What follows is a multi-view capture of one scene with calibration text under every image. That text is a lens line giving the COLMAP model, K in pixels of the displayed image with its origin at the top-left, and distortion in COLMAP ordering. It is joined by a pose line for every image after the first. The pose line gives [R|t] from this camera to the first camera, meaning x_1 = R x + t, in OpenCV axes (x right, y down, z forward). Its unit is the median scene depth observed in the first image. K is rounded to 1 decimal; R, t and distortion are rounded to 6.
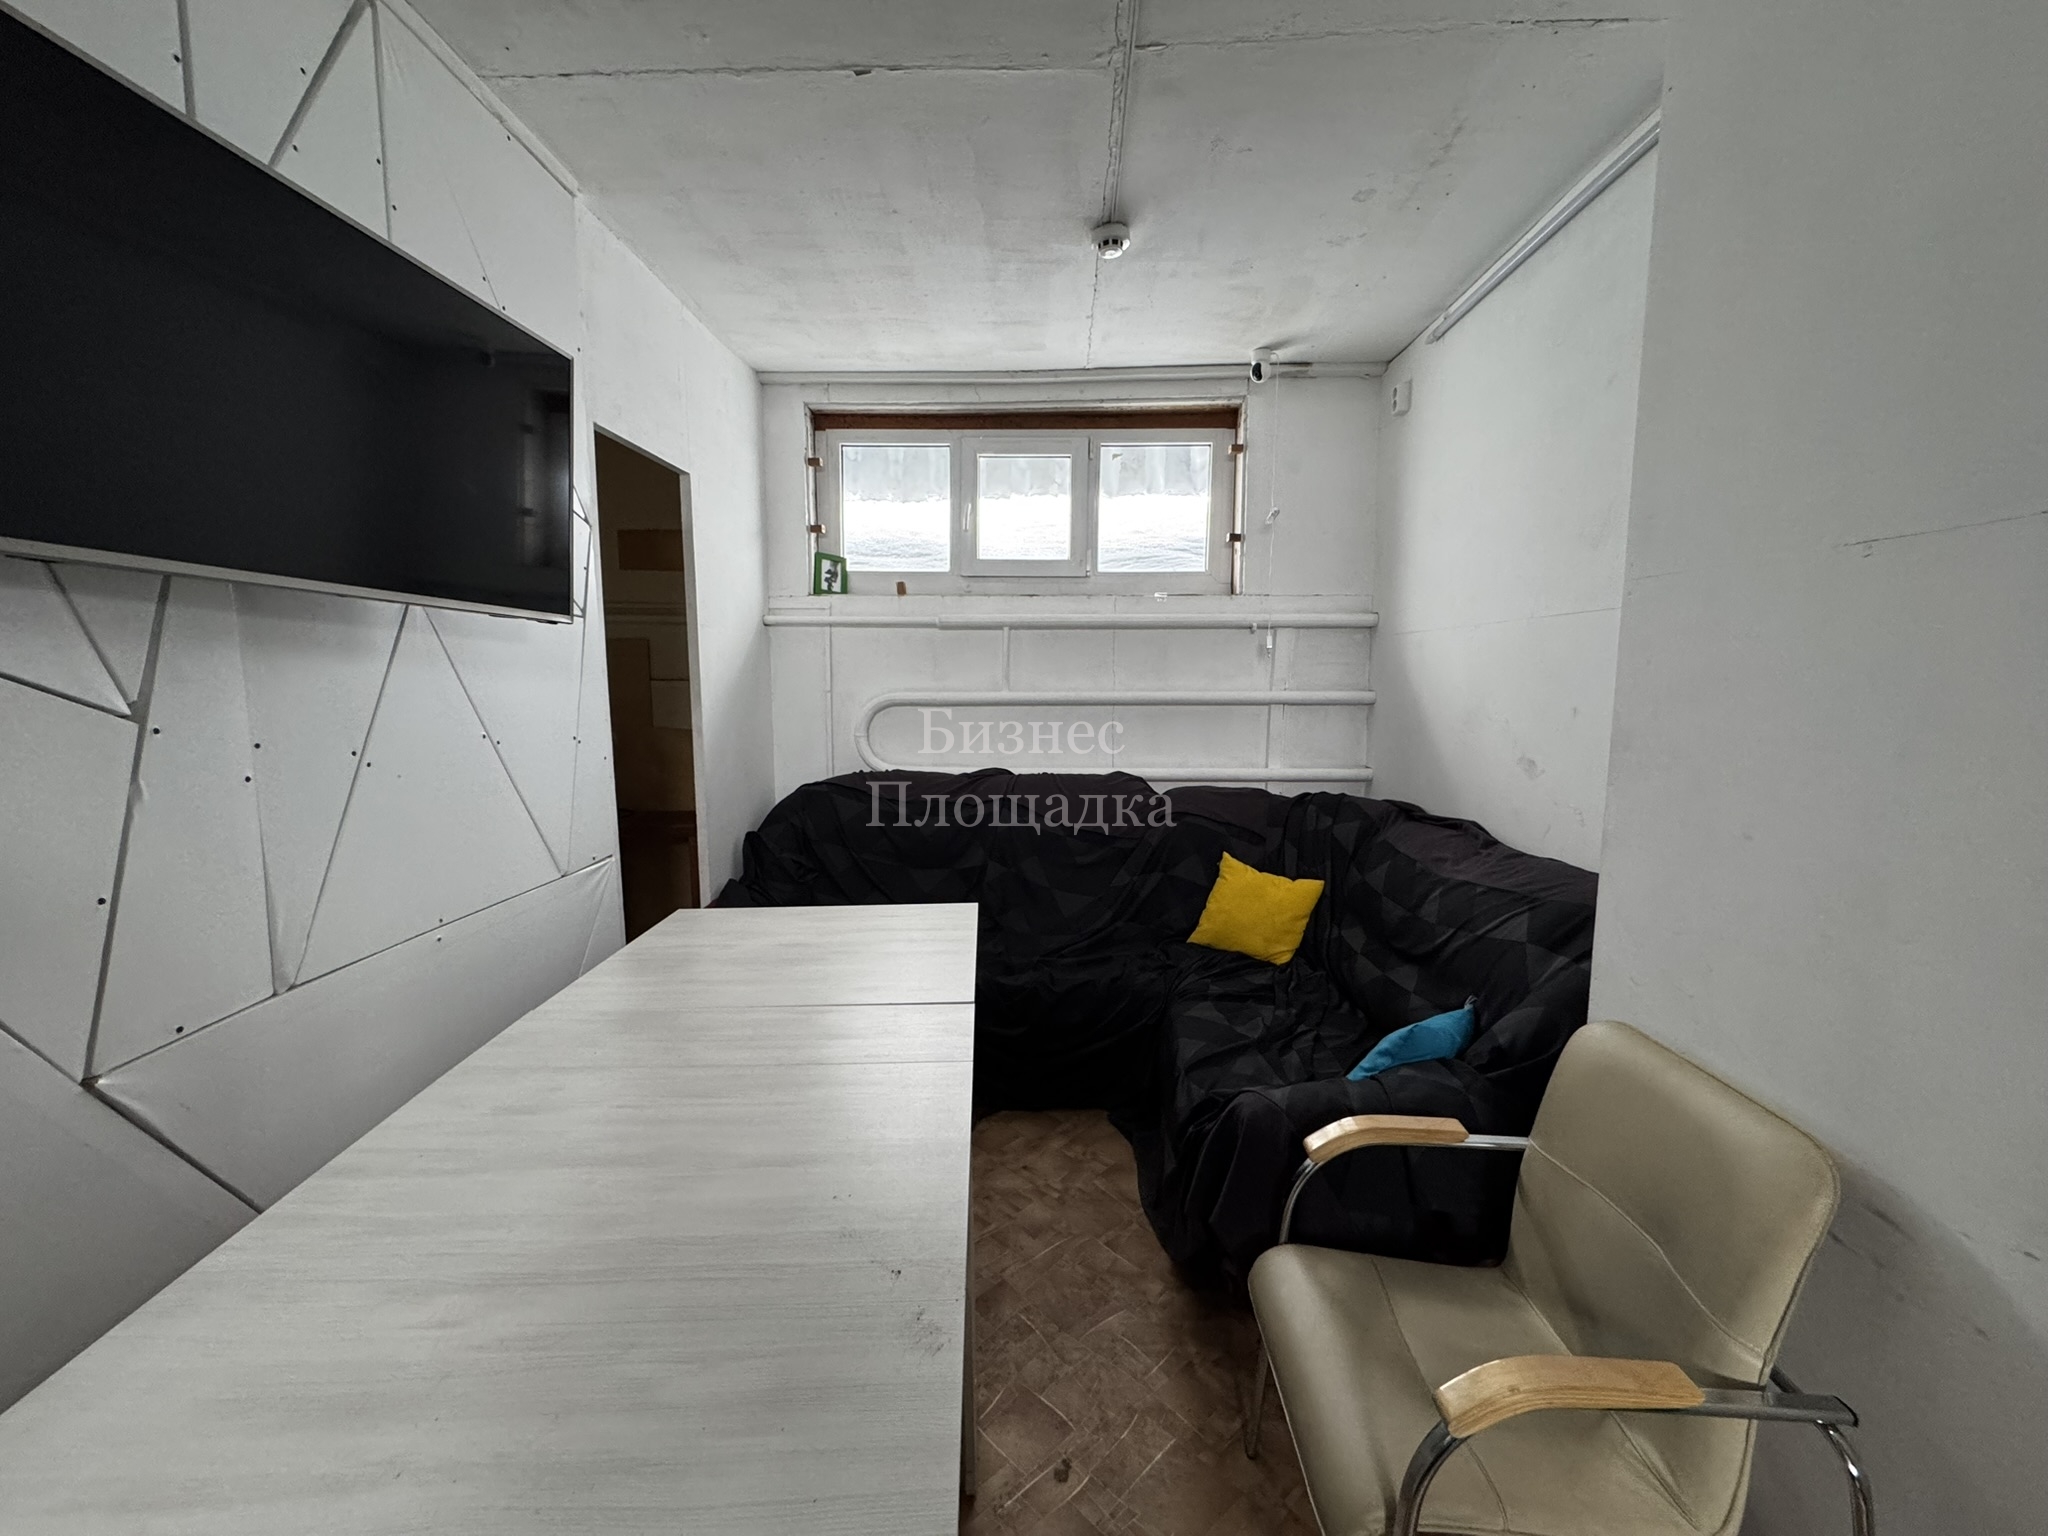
lens RADIAL K [[813.3, 0, 1024.8], [0, 813.3, 763.4], [0, 0, 1]] dist [-0.000493, 0.000033]
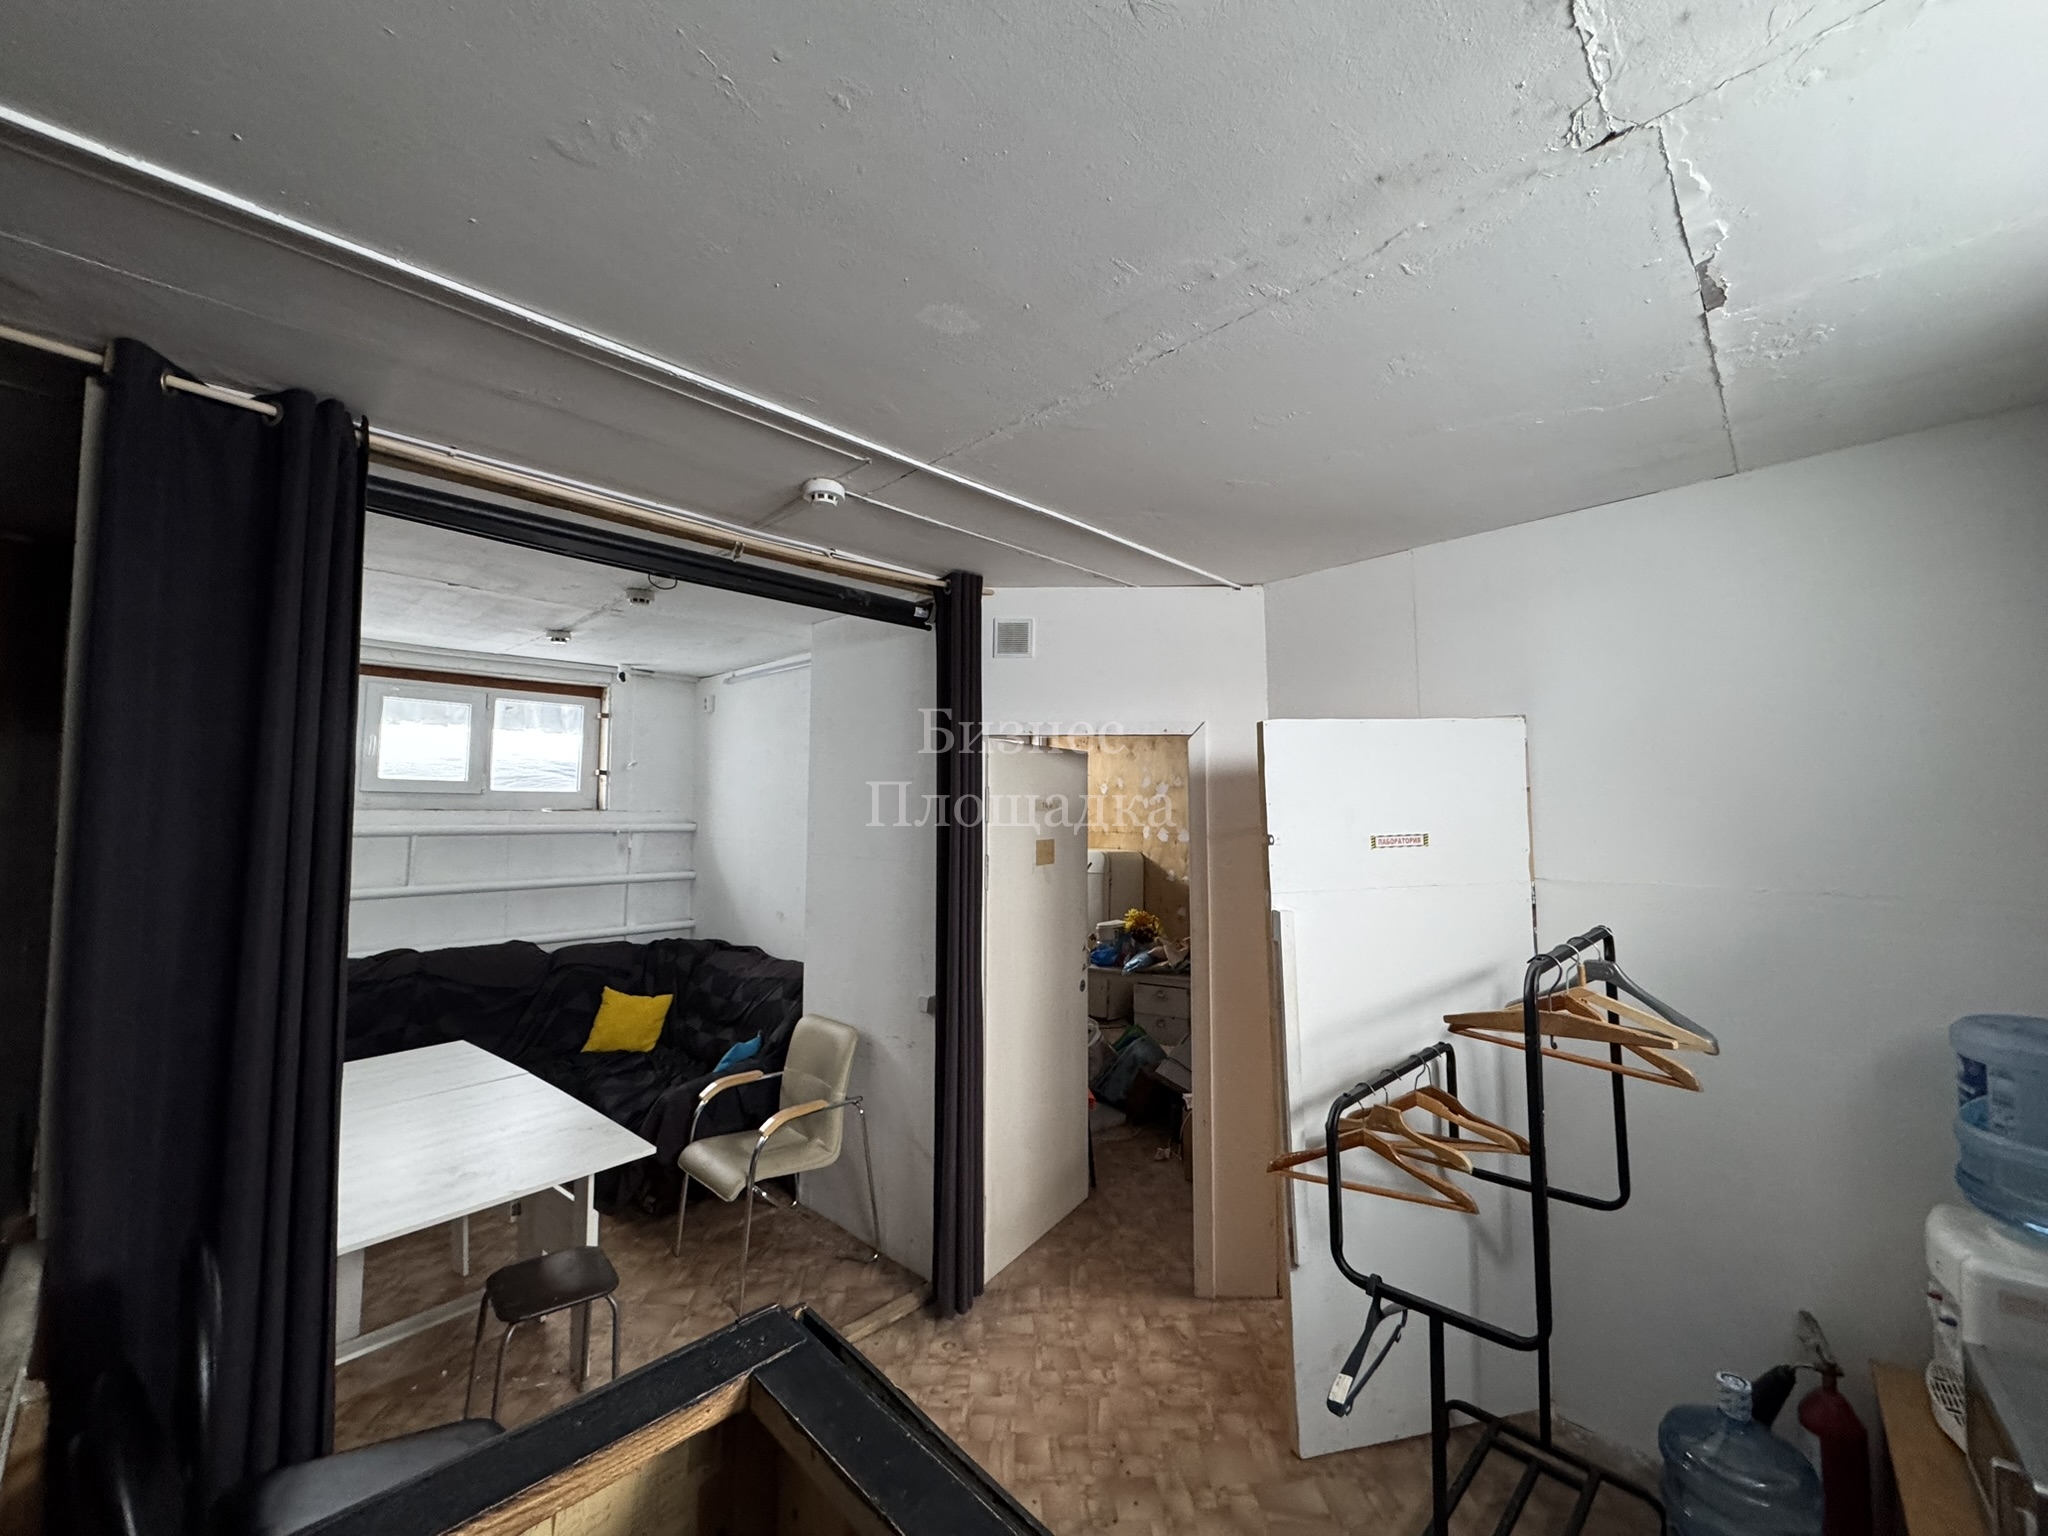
lens RADIAL K [[813.3, 0, 1024.8], [0, 813.3, 763.4], [0, 0, 1]] dist [-0.000493, 0.000033]
pose [[0.667654, 0.045221, 0.743097, -0.381319], [0.073310, 0.989309, -0.126071, -0.054772], [-0.740853, 0.138648, 0.657201, -0.640362]]
